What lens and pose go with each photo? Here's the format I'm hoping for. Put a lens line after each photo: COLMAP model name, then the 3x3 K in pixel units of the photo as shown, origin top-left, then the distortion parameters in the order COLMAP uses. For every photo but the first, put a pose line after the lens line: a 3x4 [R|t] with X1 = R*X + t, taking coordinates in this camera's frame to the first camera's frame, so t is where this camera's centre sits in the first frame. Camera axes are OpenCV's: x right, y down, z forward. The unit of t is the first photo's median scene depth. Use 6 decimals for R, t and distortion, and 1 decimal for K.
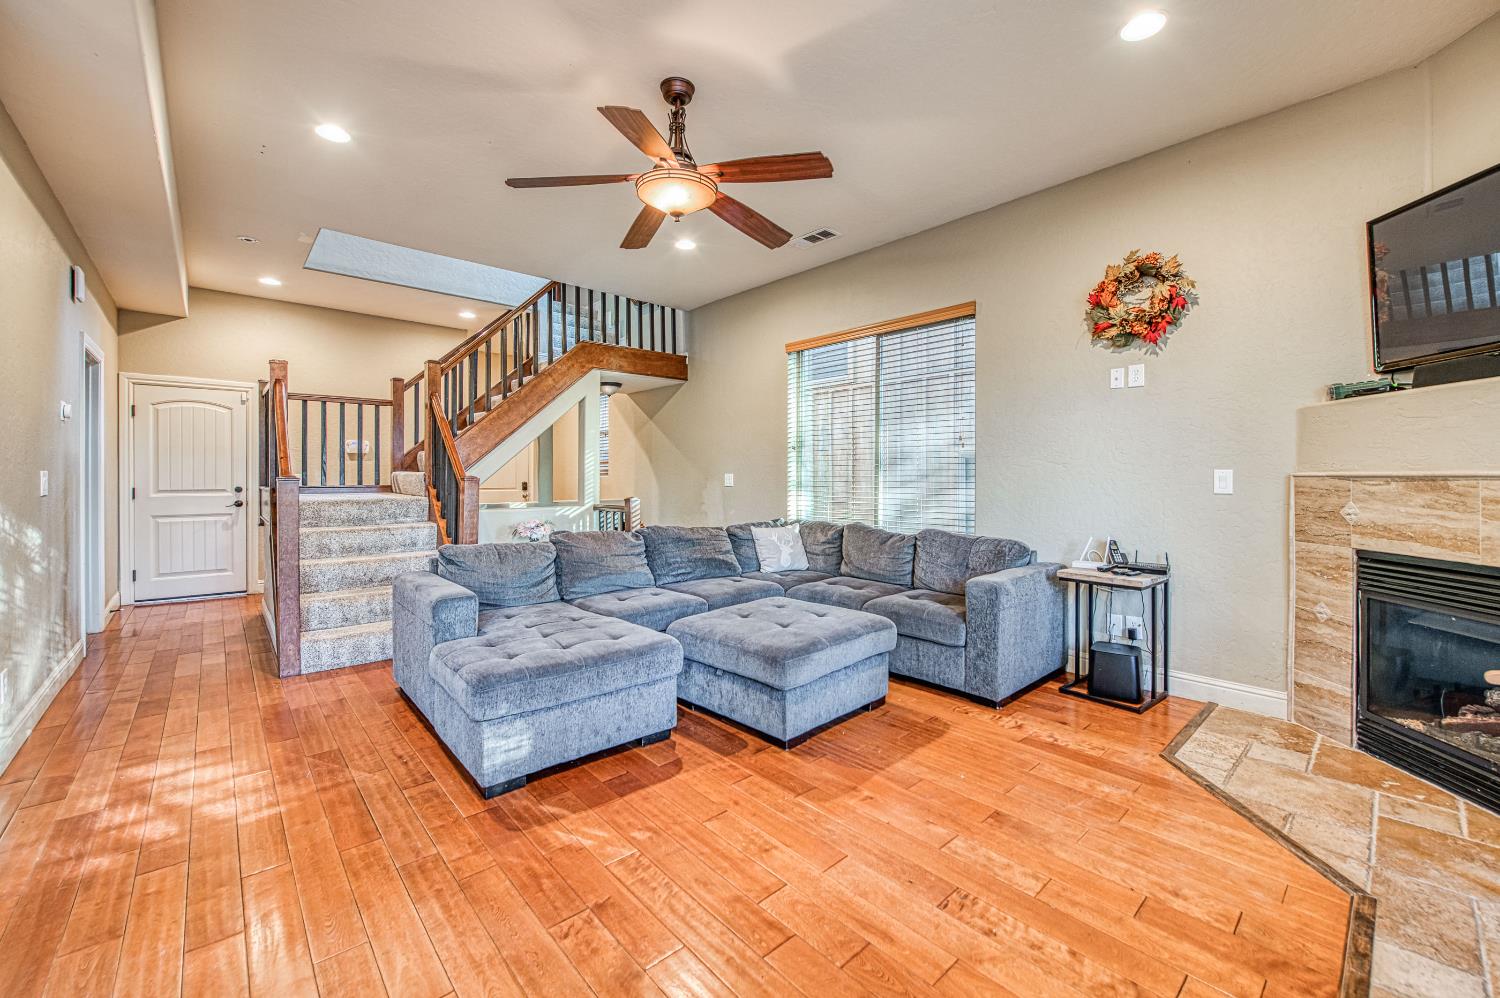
lens RADIAL K [[601.7, 0, 762.9], [0, 601.7, 474.1], [0, 0, 1]] dist [-0.002230, -0.000977]
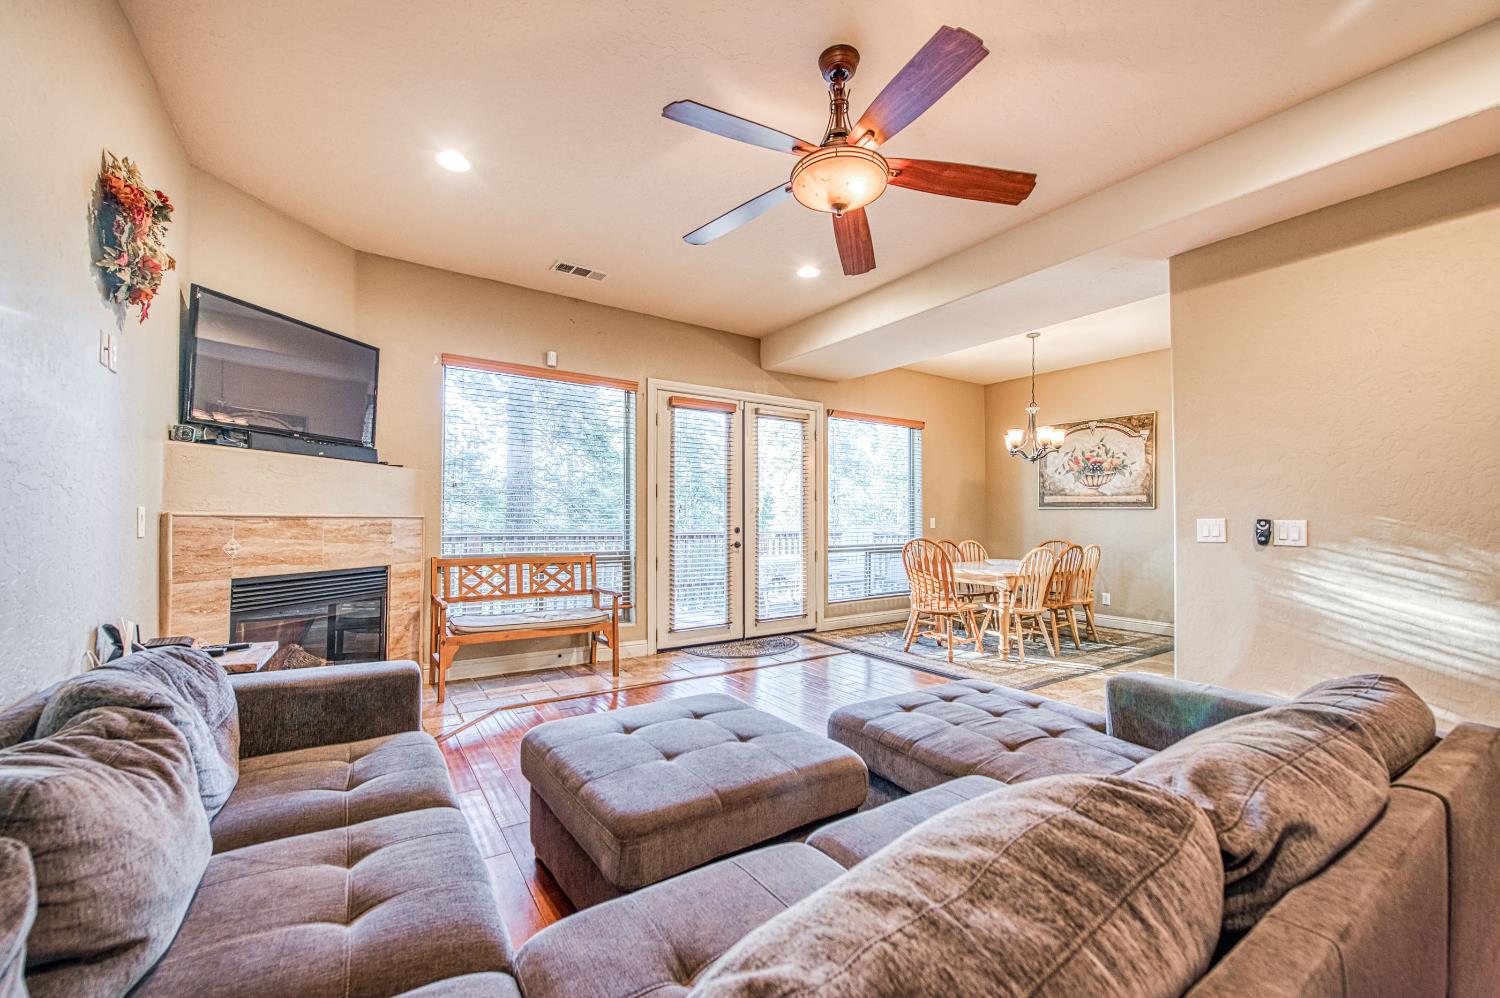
lens RADIAL K [[601.7, 0, 746.2], [0, 601.7, 510.3], [0, 0, 1]] dist [-0.002230, -0.000977]
pose [[-0.987988, -0.006447, 0.154398, -0.154271], [-0.009963, 0.999708, -0.022007, 0.007968], [-0.154211, -0.023281, -0.987764, 1.916459]]
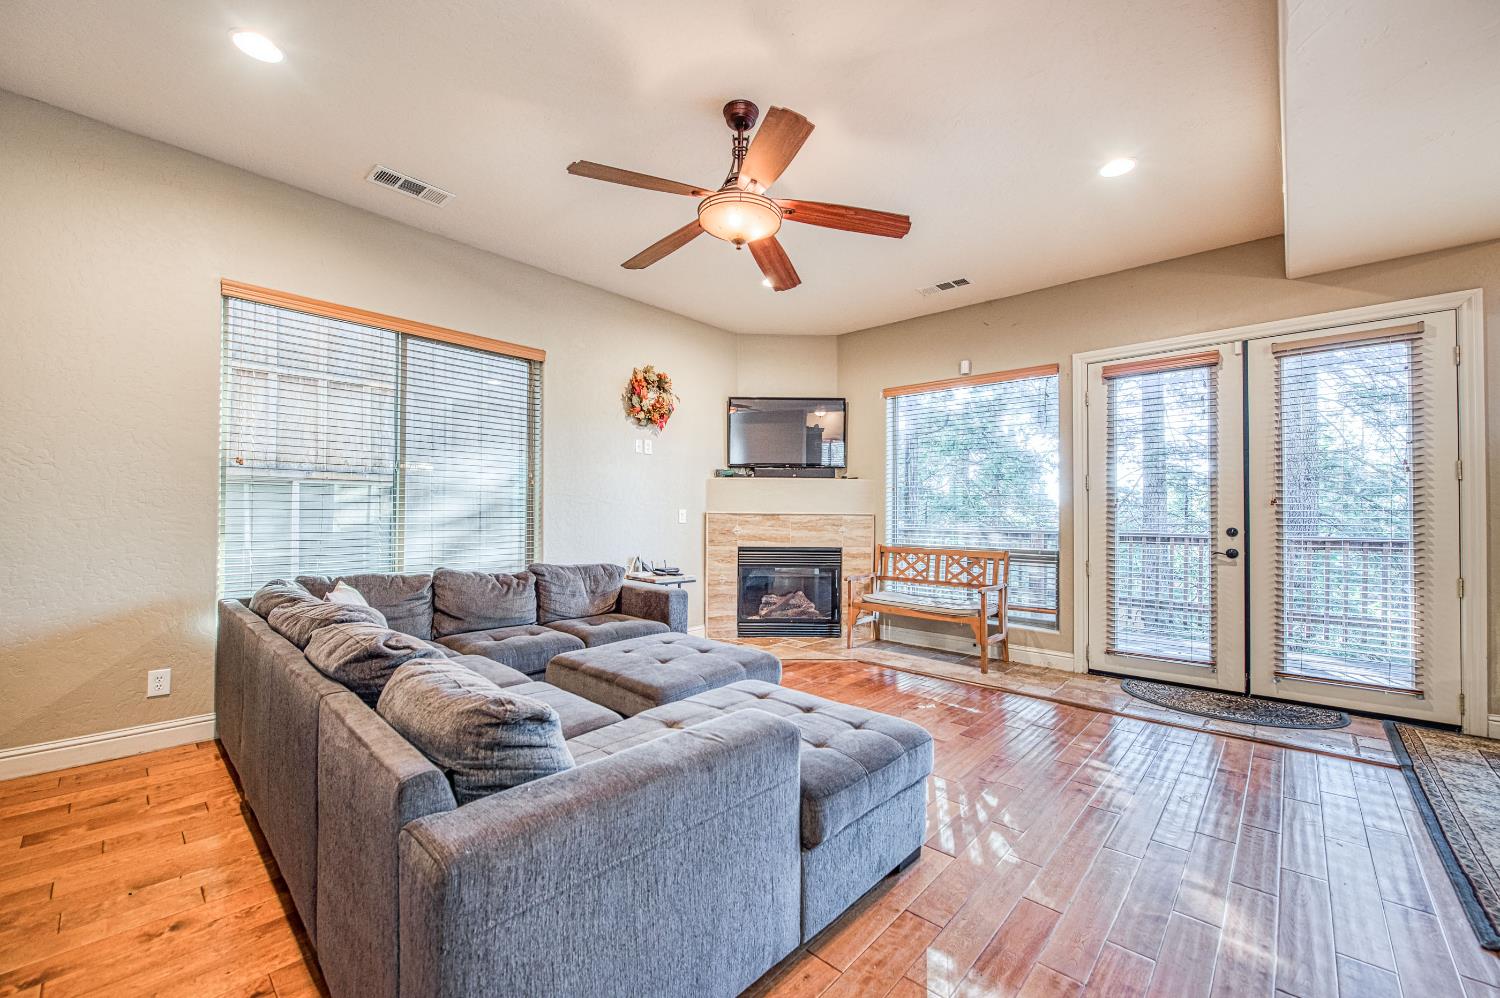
lens RADIAL K [[601.7, 0, 751.4], [0, 601.7, 510.8], [0, 0, 1]] dist [-0.002230, -0.000977]
pose [[-0.076427, 0.003517, 0.997069, -1.164520], [-0.013986, 0.999892, -0.004599, 0.002752], [-0.996977, -0.014296, -0.076369, 1.082689]]
